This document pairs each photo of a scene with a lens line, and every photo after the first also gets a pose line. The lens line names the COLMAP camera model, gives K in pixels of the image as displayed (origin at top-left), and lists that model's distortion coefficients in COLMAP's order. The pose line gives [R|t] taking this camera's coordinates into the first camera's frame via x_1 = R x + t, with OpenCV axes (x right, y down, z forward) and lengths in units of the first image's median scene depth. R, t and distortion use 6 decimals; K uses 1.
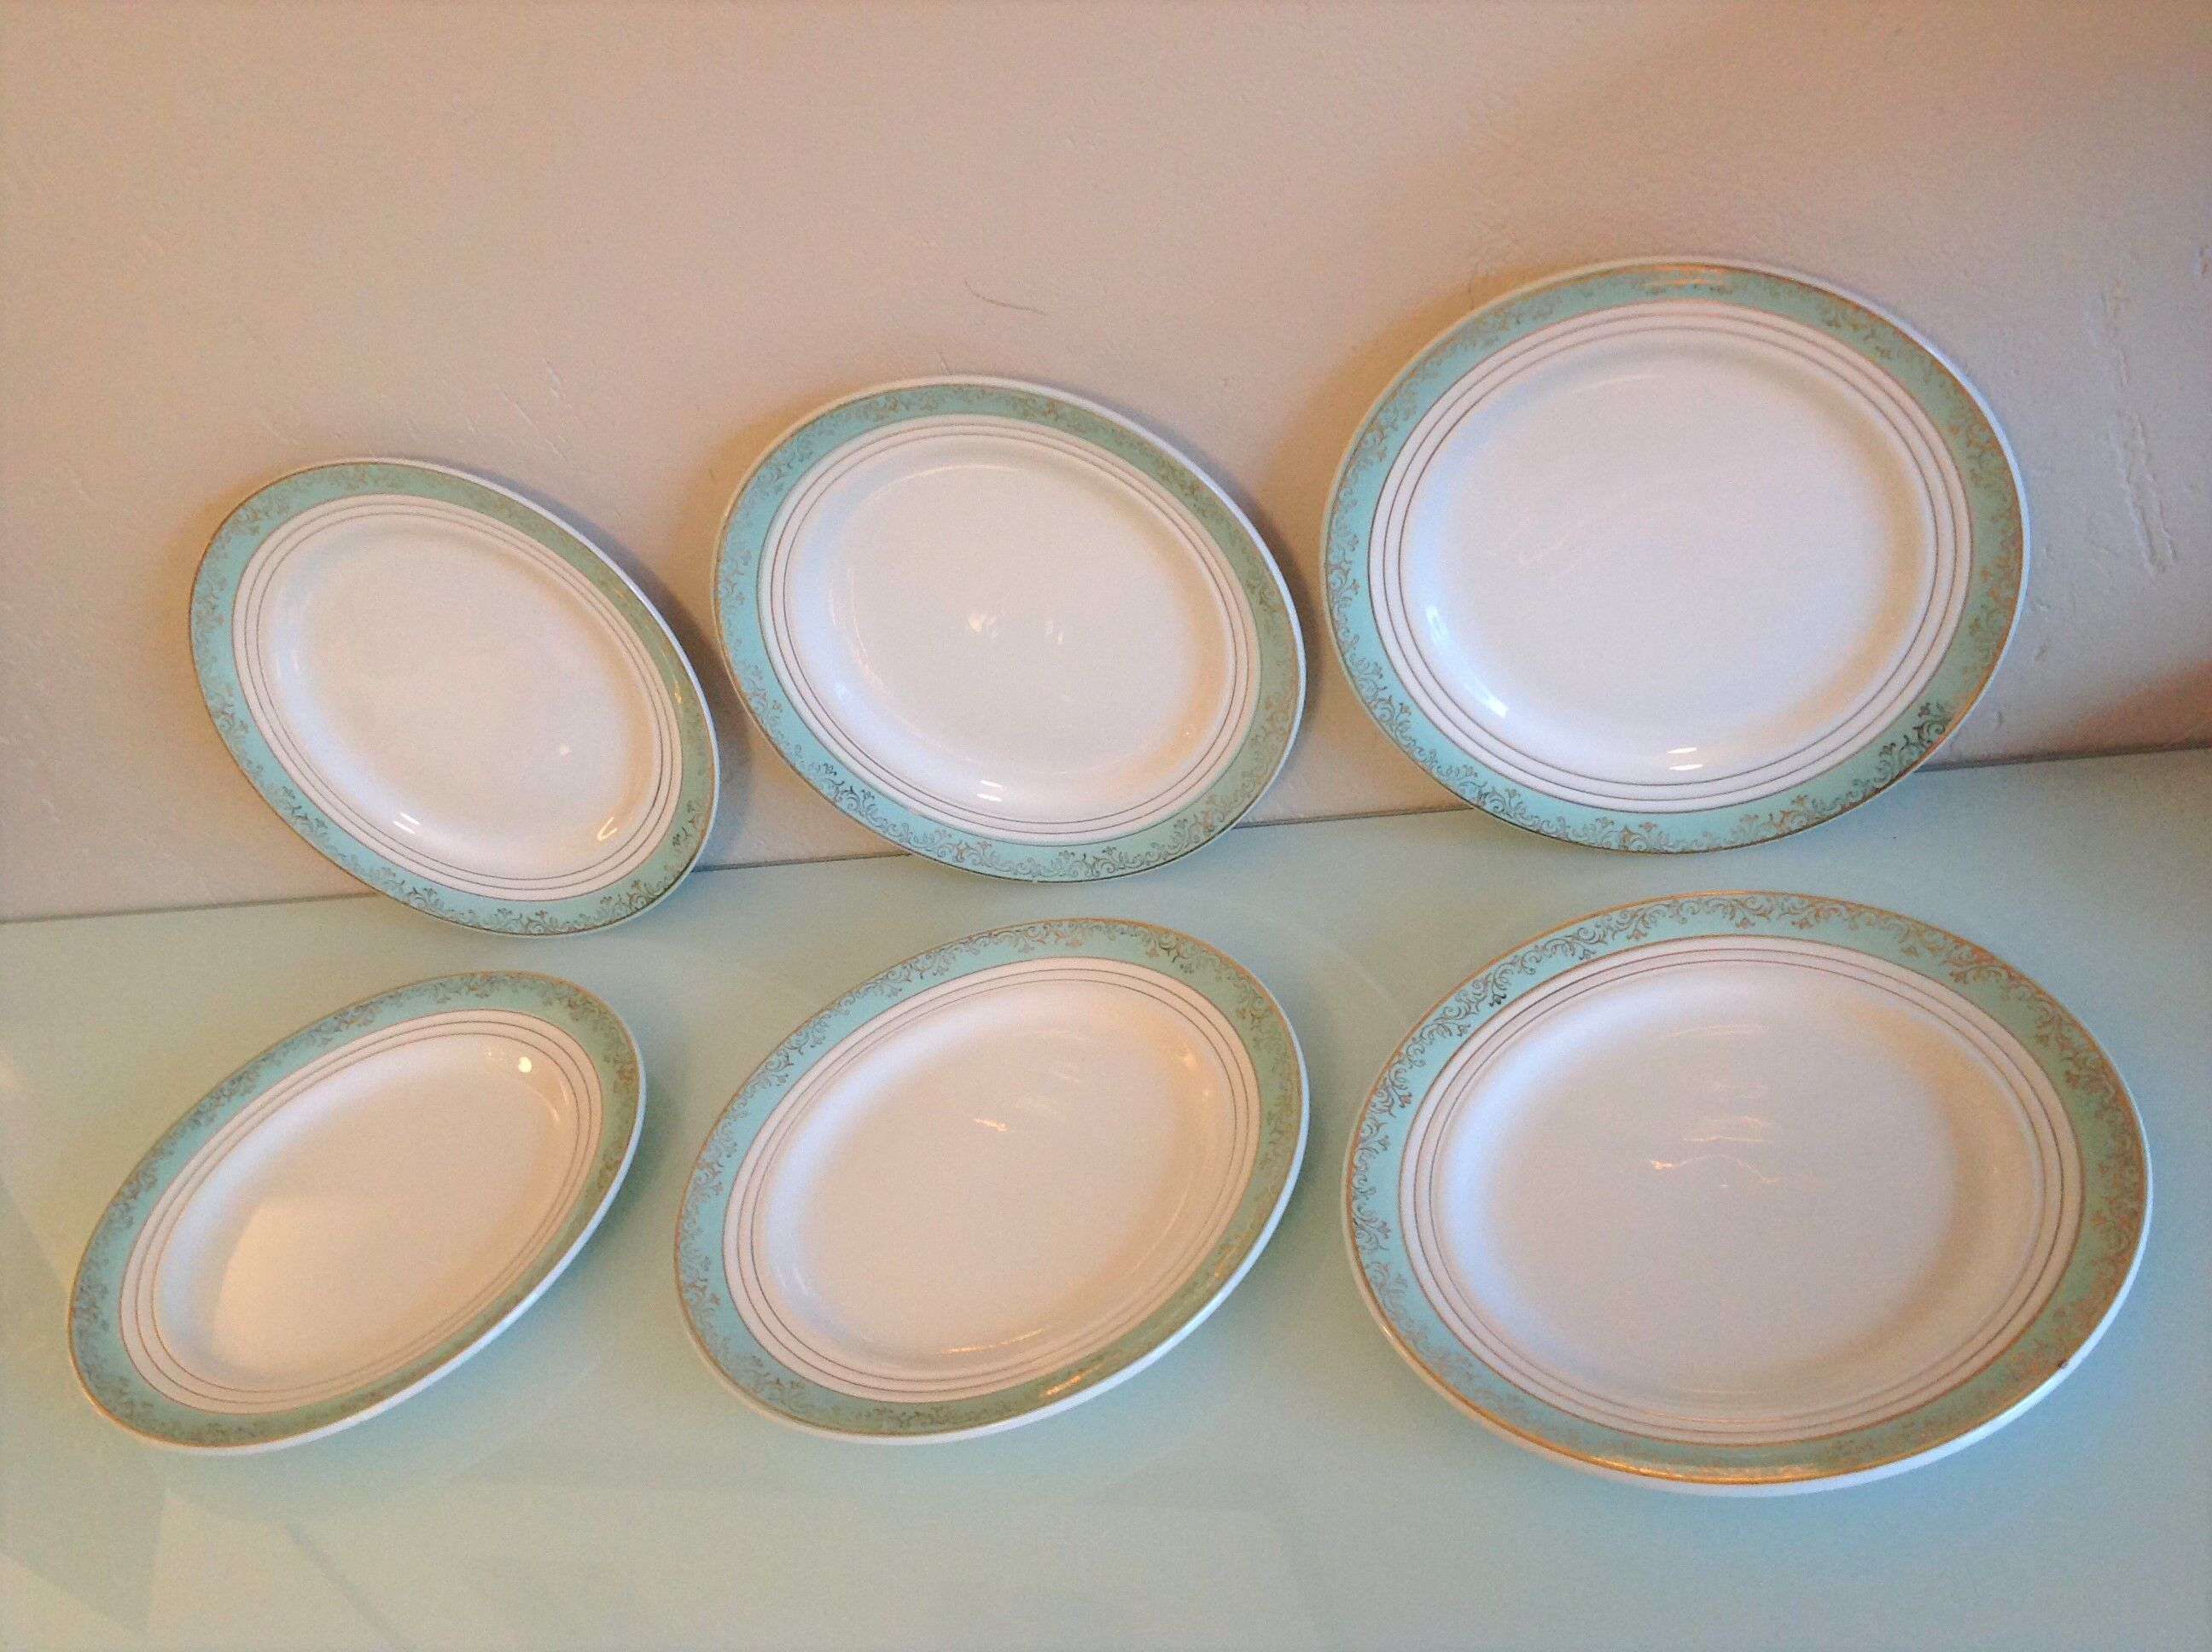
lens RADIAL K [[2077.4, 0, 1106.0], [0, 2077.4, 826.0], [0, 0, 1]] dist [0.142736, -0.371155]
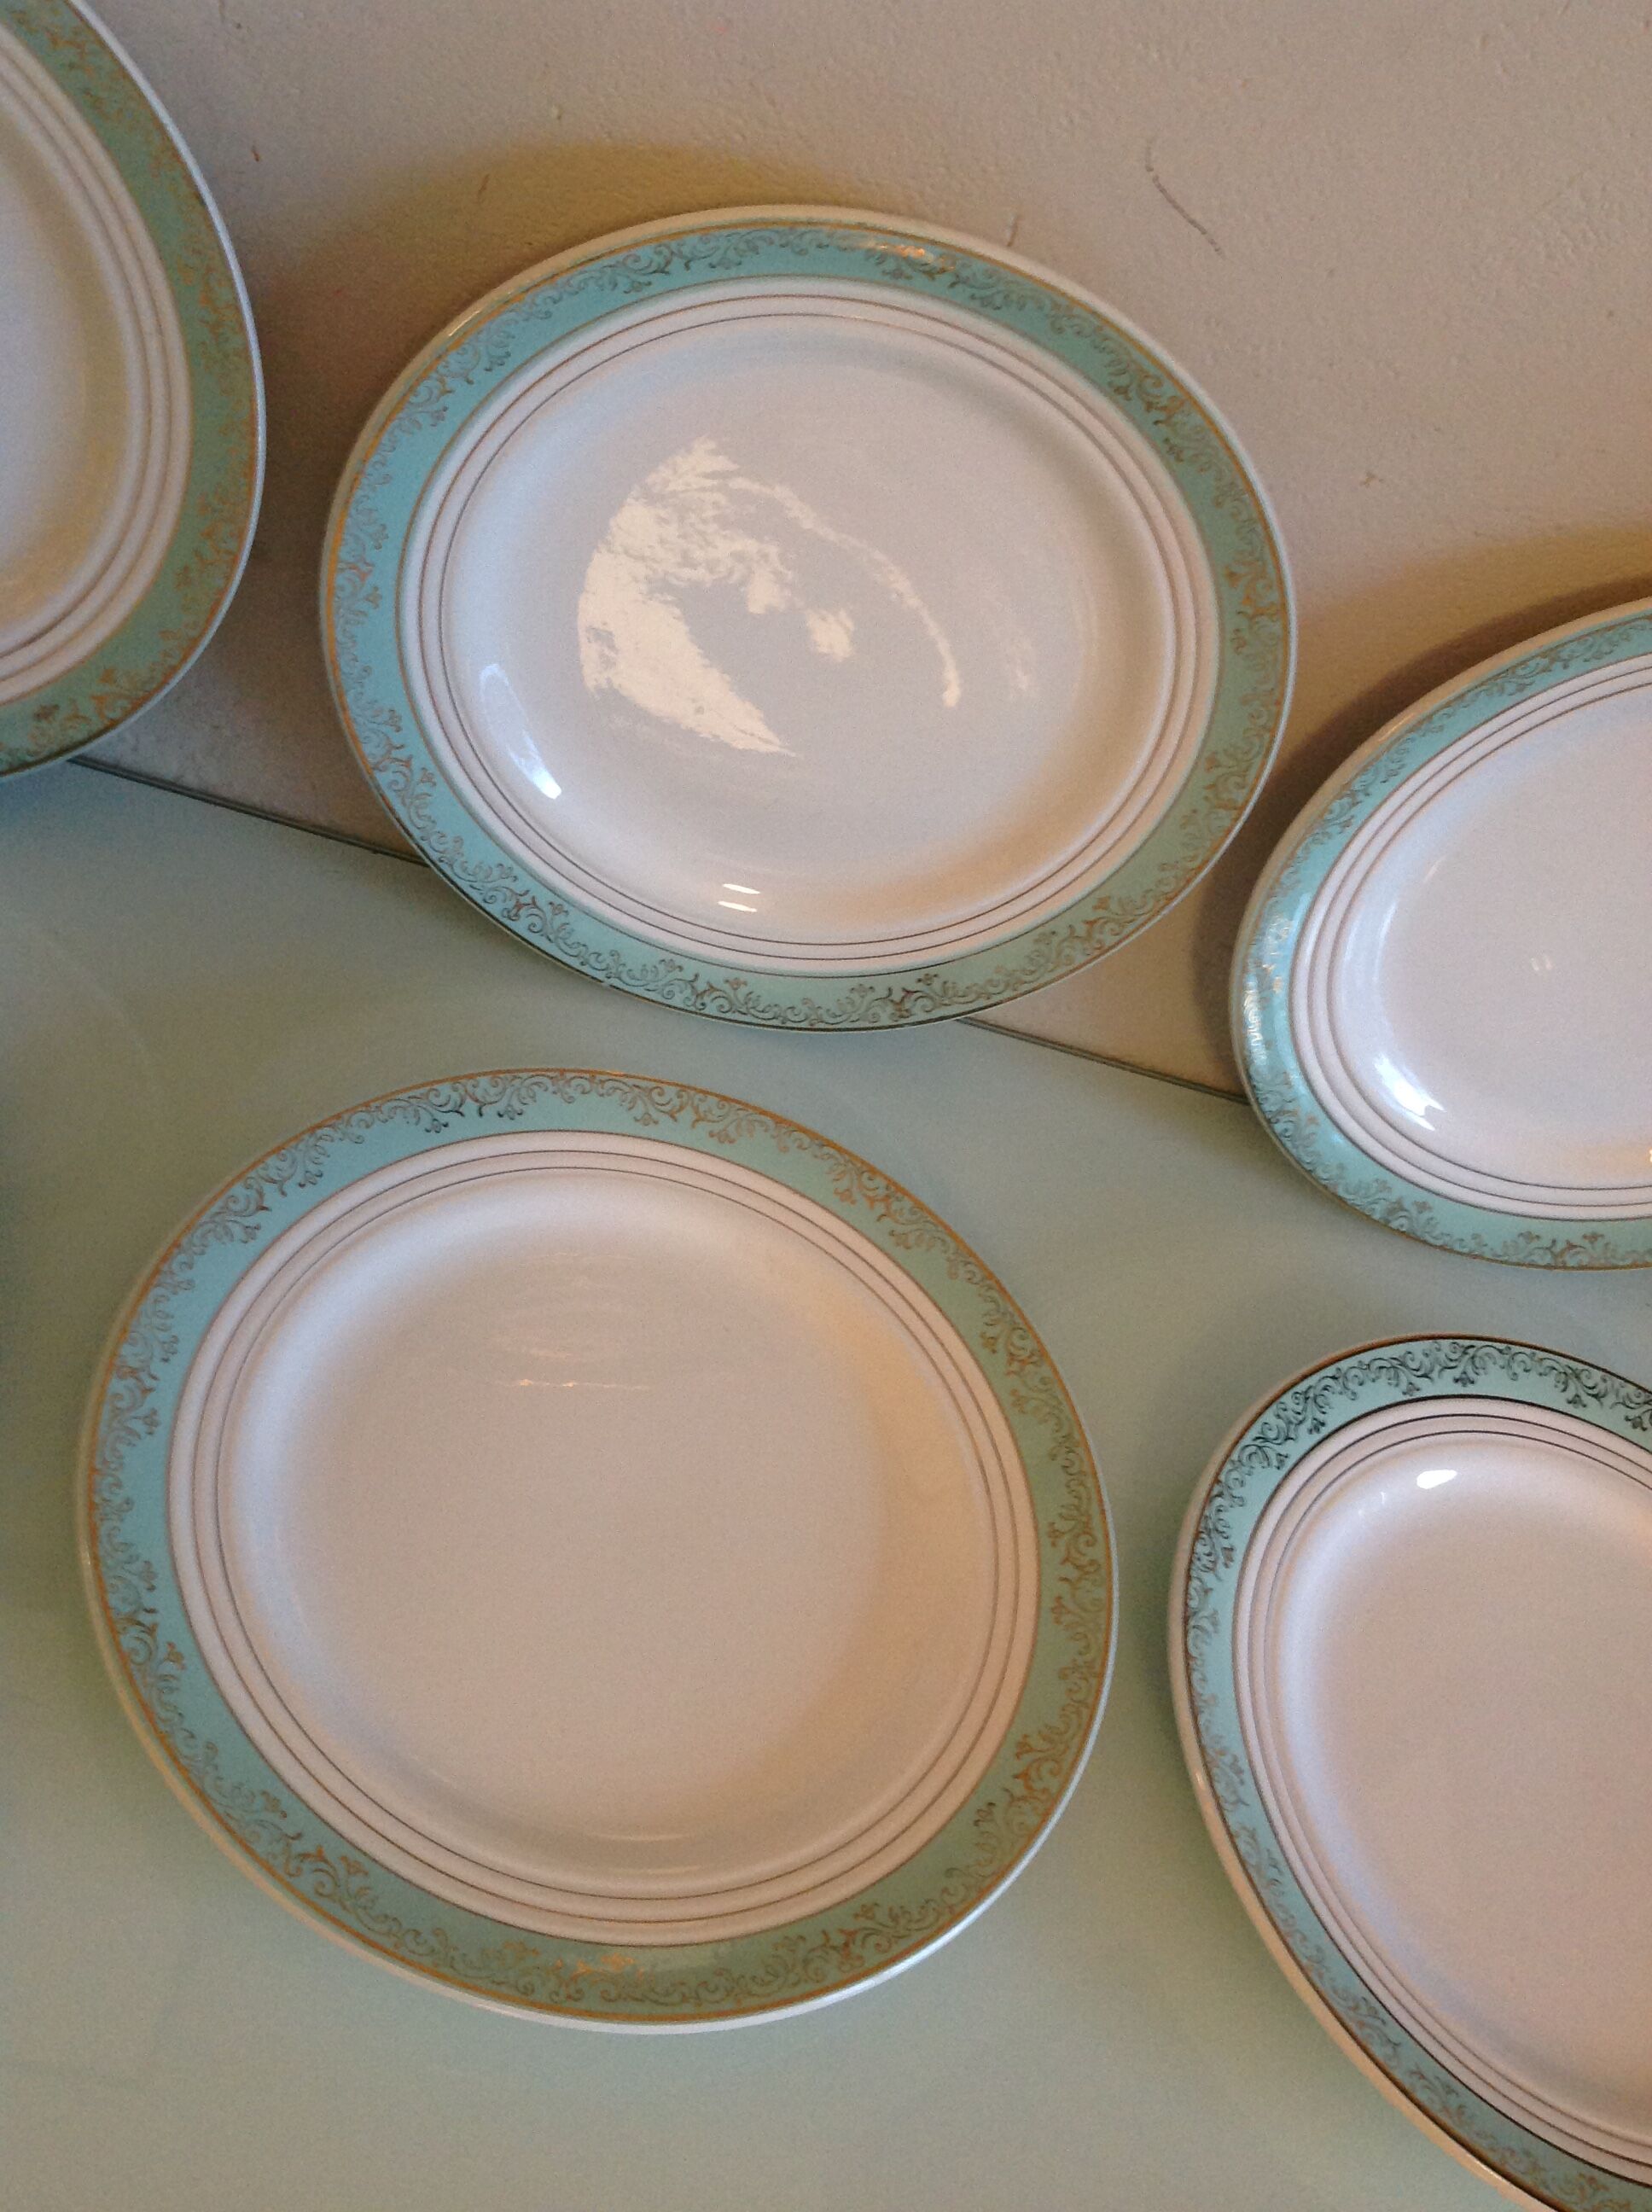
lens RADIAL K [[2077.4, 0, 826.0], [0, 2077.4, 1106.0], [0, 0, 1]] dist [0.142736, -0.371155]
pose [[0.811831, 0.262753, 0.521431, -0.376546], [-0.361533, 0.927452, 0.095532, -0.031547], [-0.458501, -0.266070, 0.847929, 0.468139]]
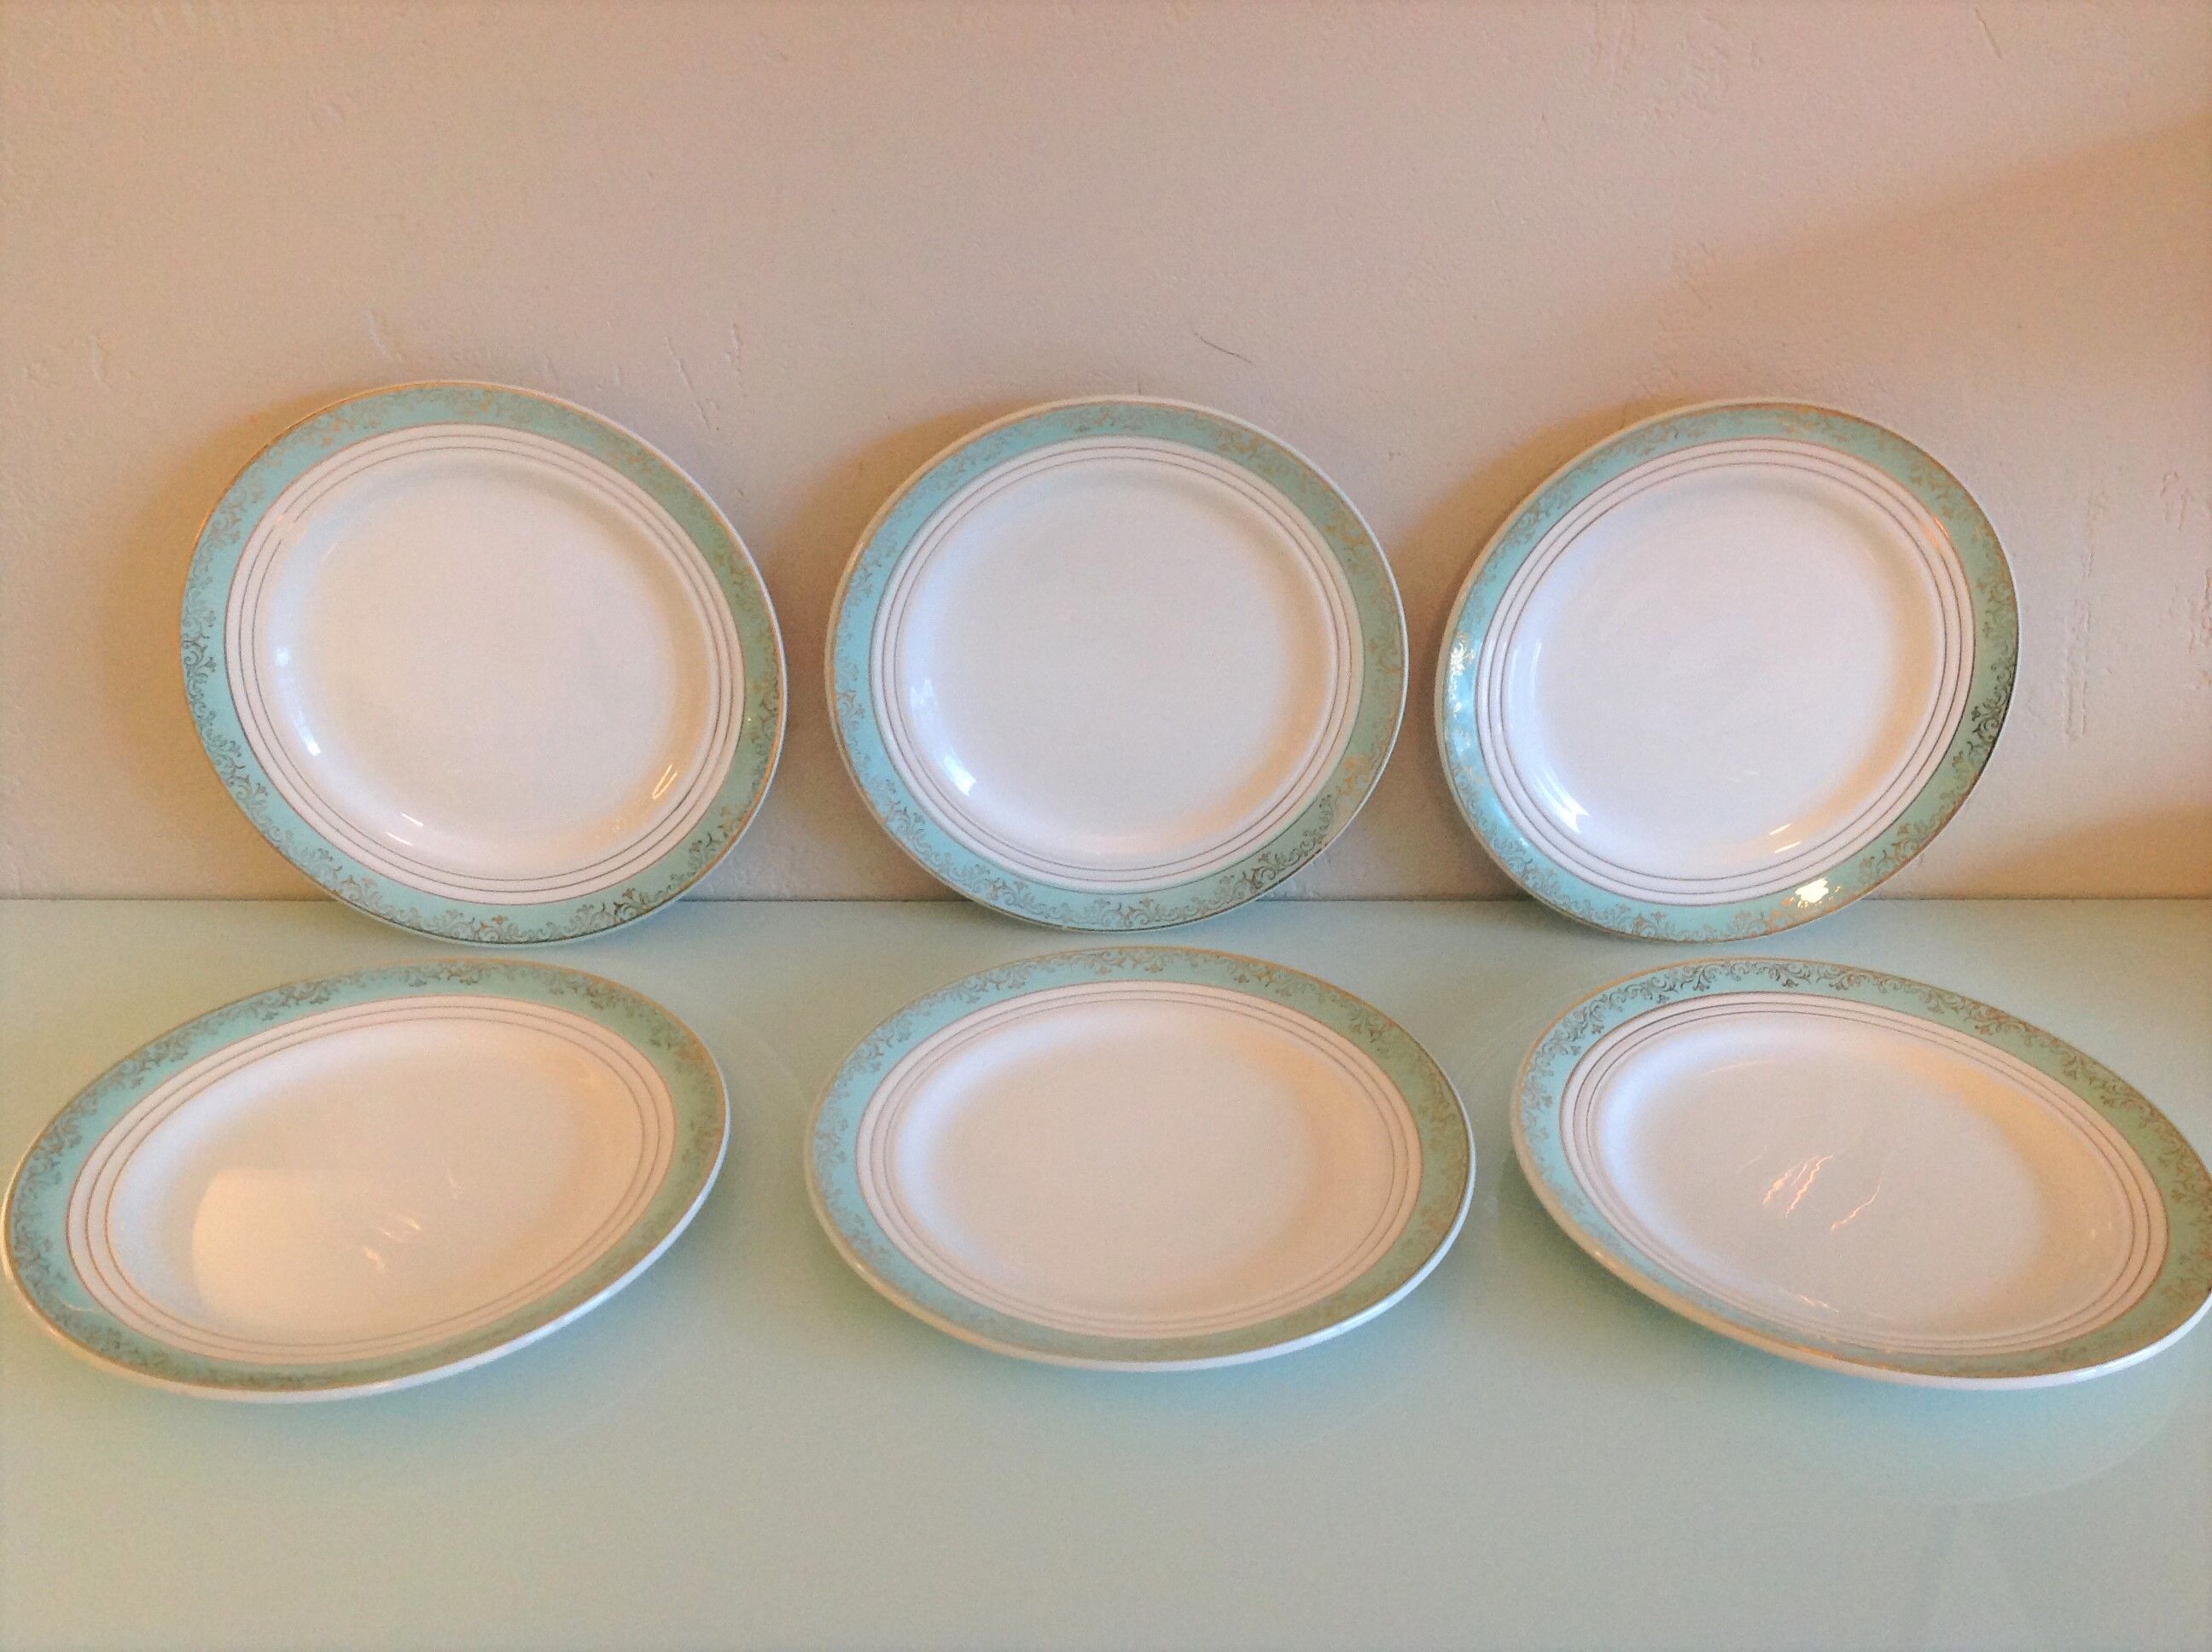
lens RADIAL K [[2077.4, 0, 1106.0], [0, 2077.4, 826.0], [0, 0, 1]] dist [0.142736, -0.371155]
pose [[0.932391, 0.142197, 0.332304, -0.430476], [-0.074298, 0.975132, -0.208801, 0.226139], [-0.353731, 0.169994, 0.919770, 0.060885]]
